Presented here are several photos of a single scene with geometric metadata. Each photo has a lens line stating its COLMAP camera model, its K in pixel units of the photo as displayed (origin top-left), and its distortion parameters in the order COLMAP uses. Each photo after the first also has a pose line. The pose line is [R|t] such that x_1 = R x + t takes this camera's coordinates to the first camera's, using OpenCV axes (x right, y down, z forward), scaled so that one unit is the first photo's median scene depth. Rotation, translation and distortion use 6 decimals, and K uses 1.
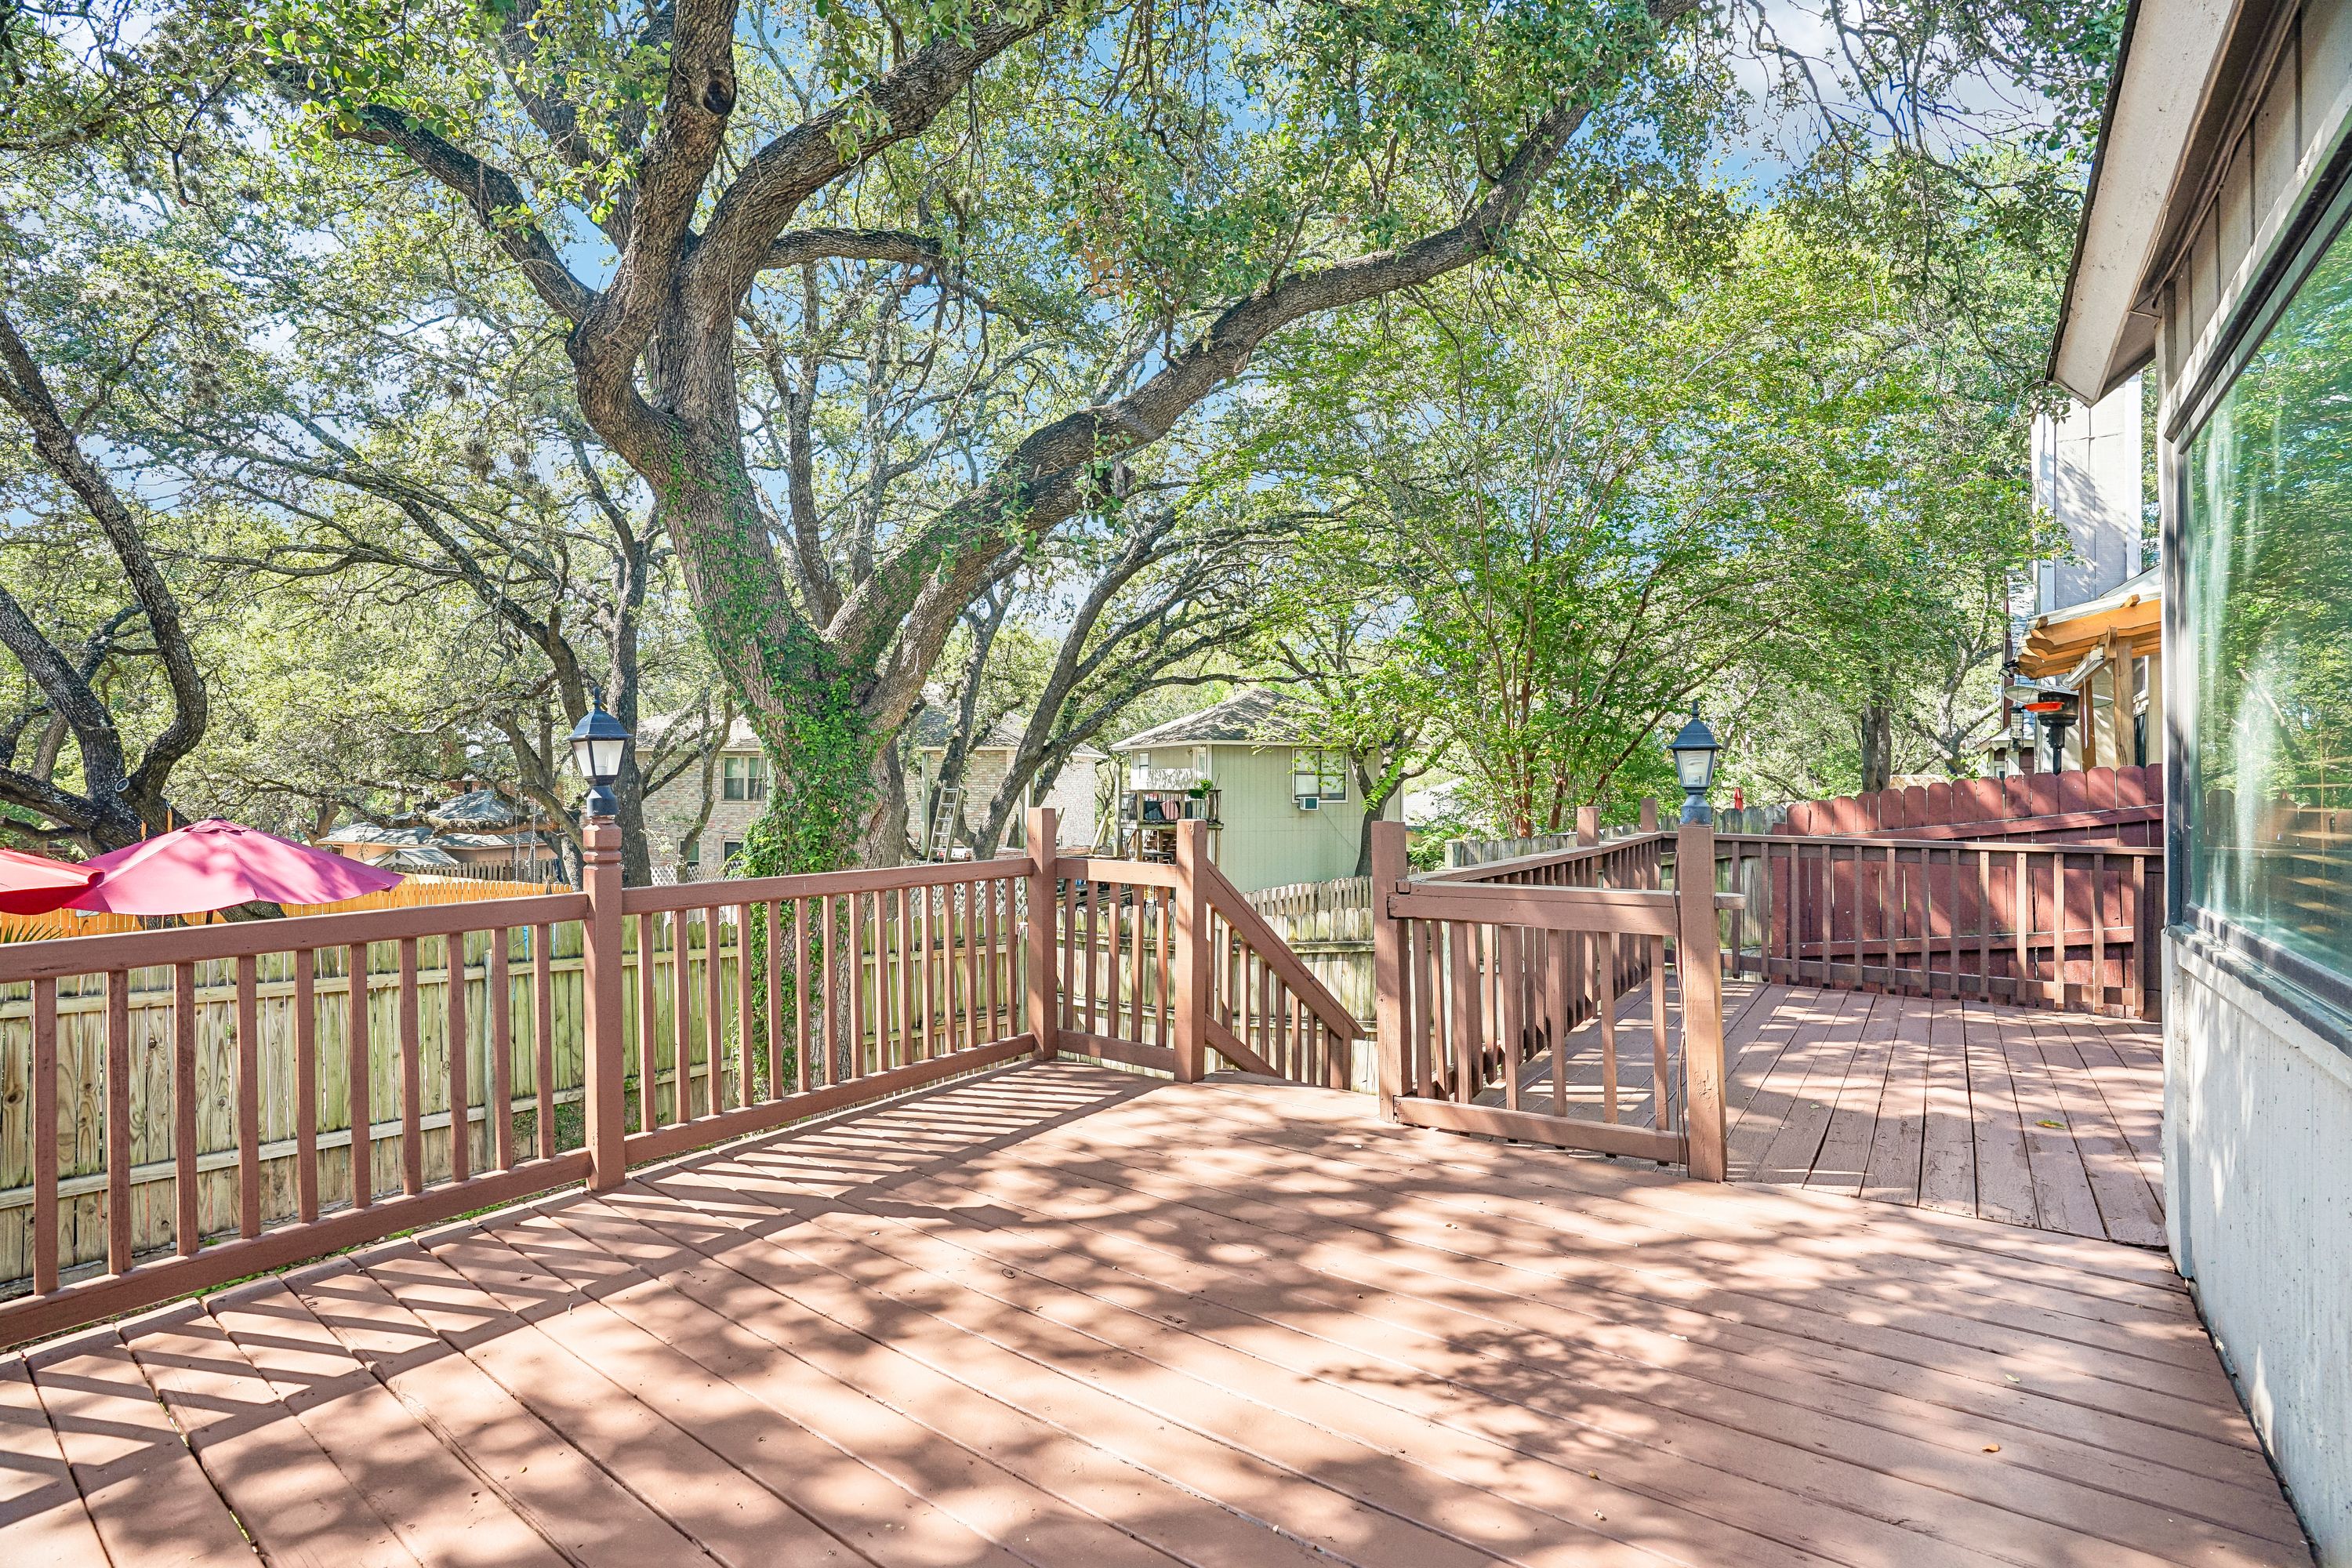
lens RADIAL K [[1076.9, 0, 1177.8], [0, 1076.9, 792.3], [0, 0, 1]] dist [-0.034976, 0.003616]
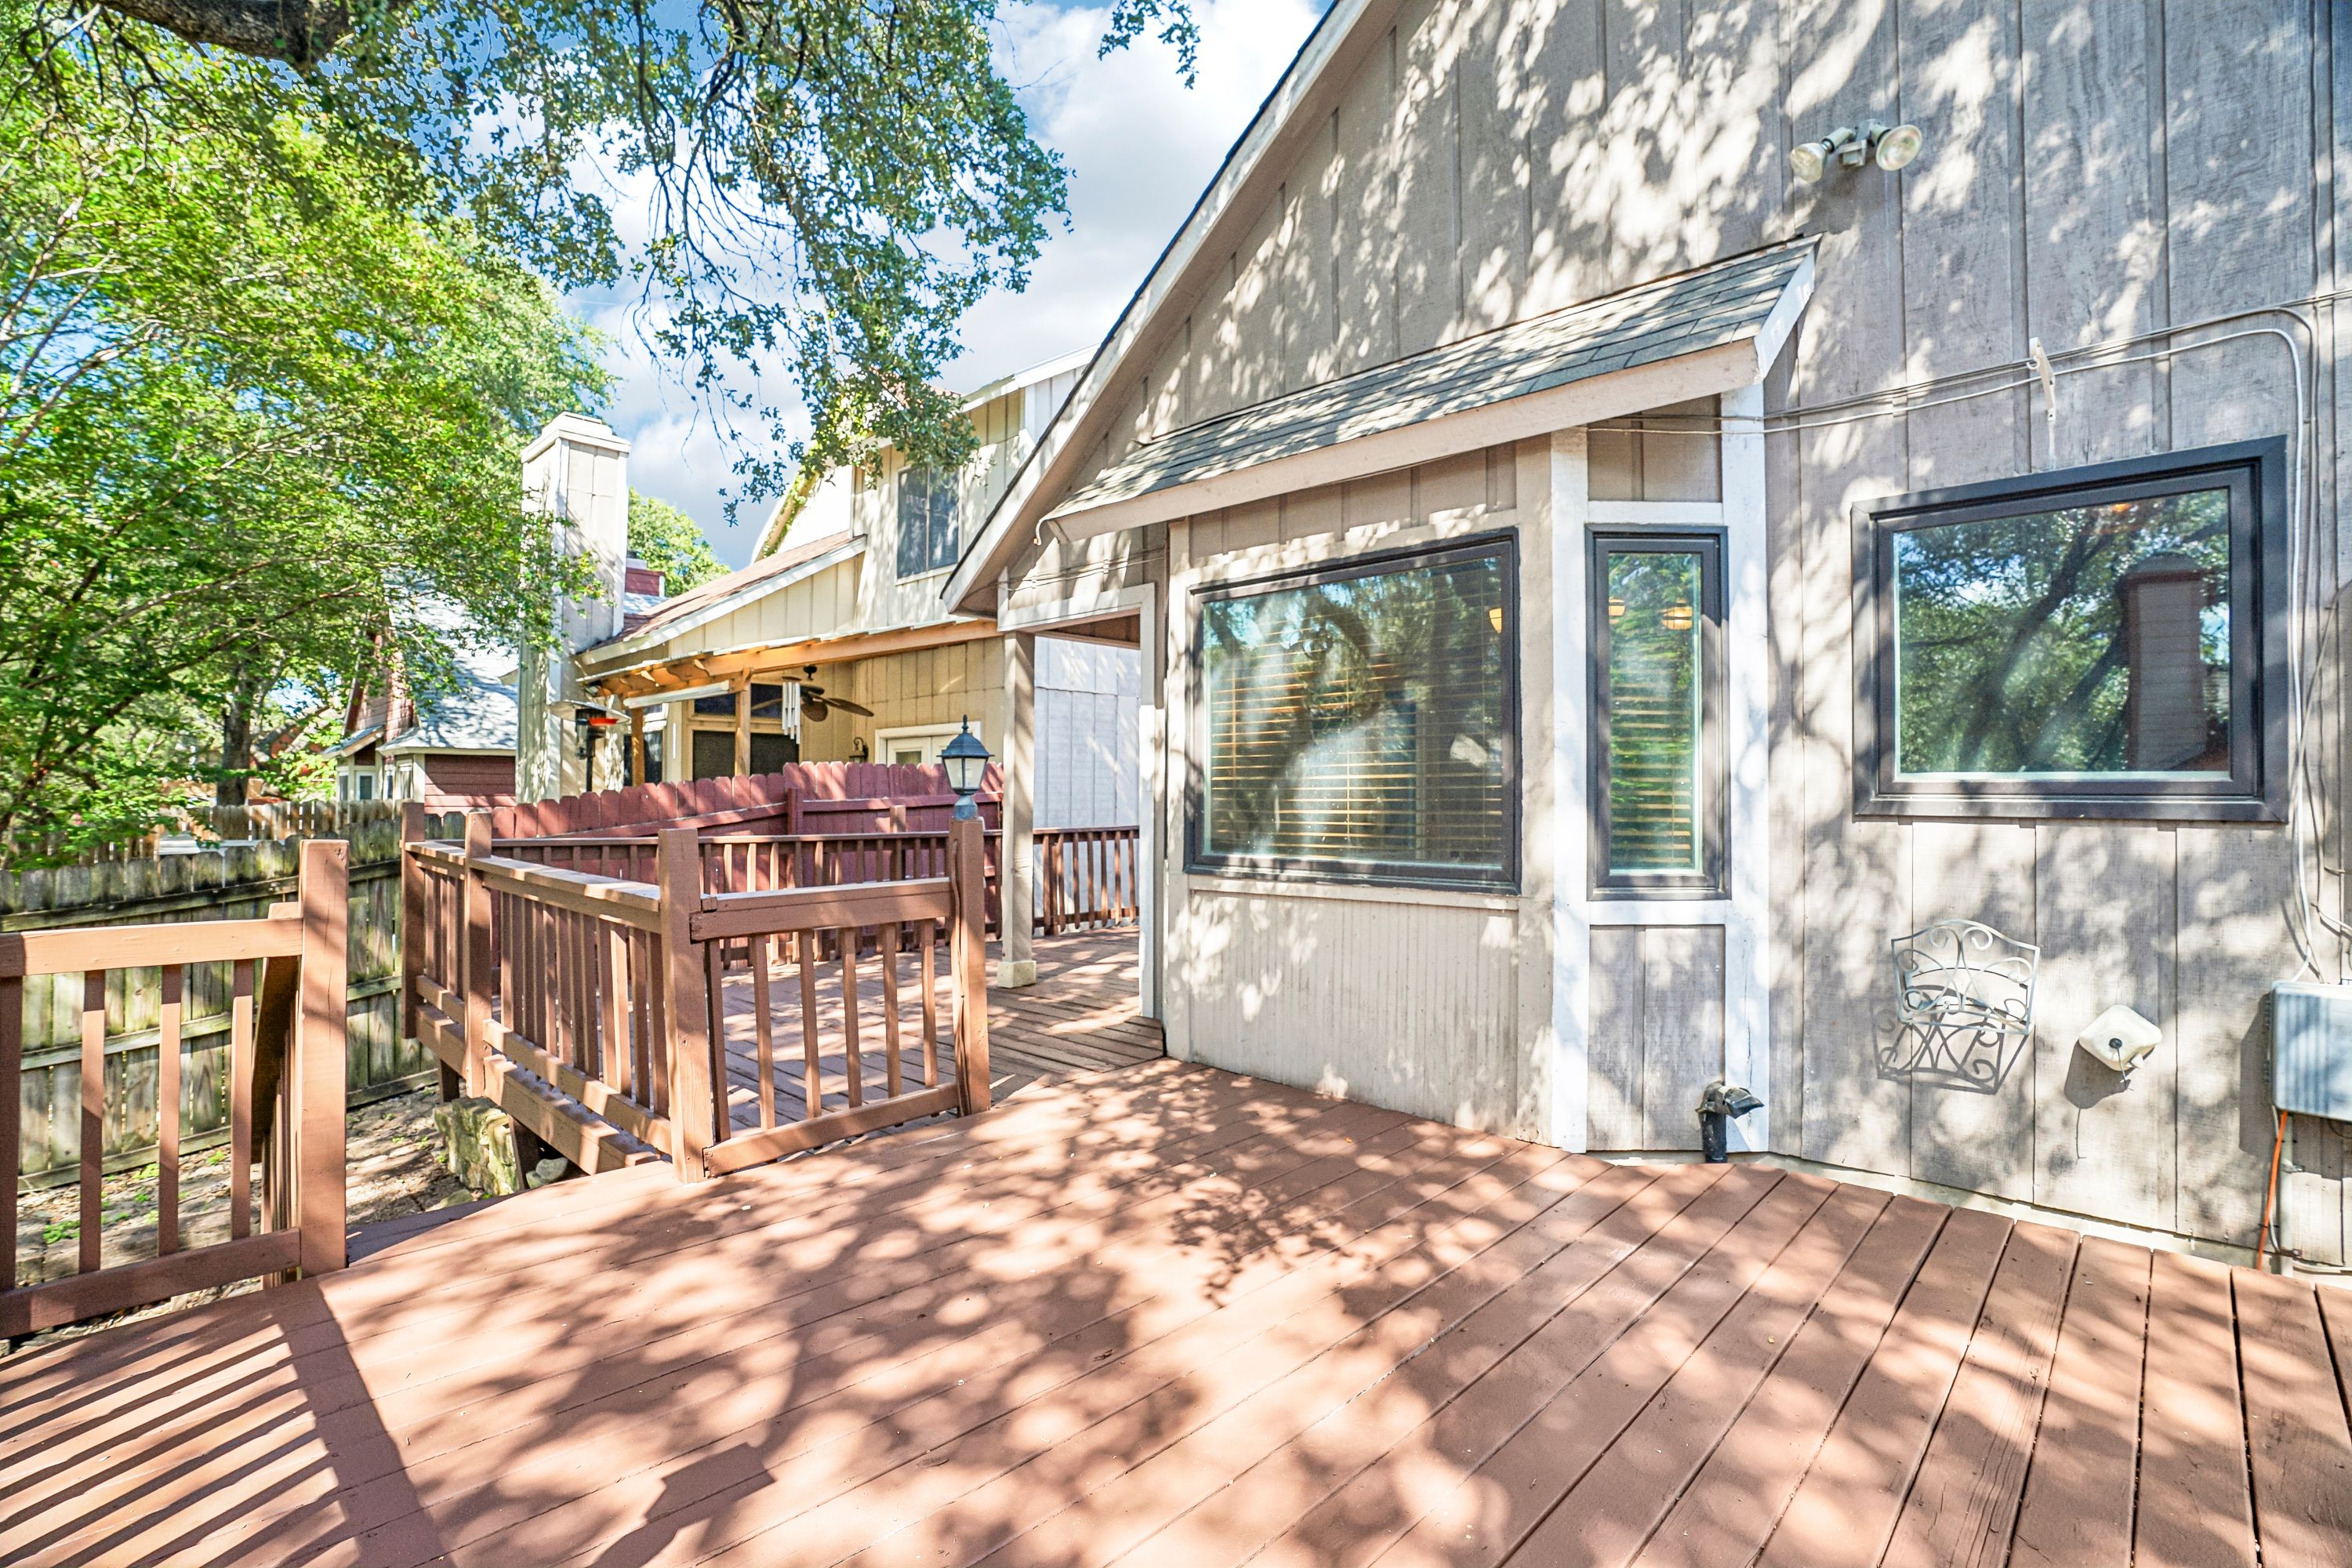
lens RADIAL K [[1076.9, 0, 1160.2], [0, 1076.9, 808.9], [0, 0, 1]] dist [-0.034976, 0.003616]
pose [[0.126613, -0.007555, 0.991923, -0.730488], [-0.007257, 0.999937, 0.008543, 0.003141], [-0.991926, -0.008280, 0.126551, 0.659445]]
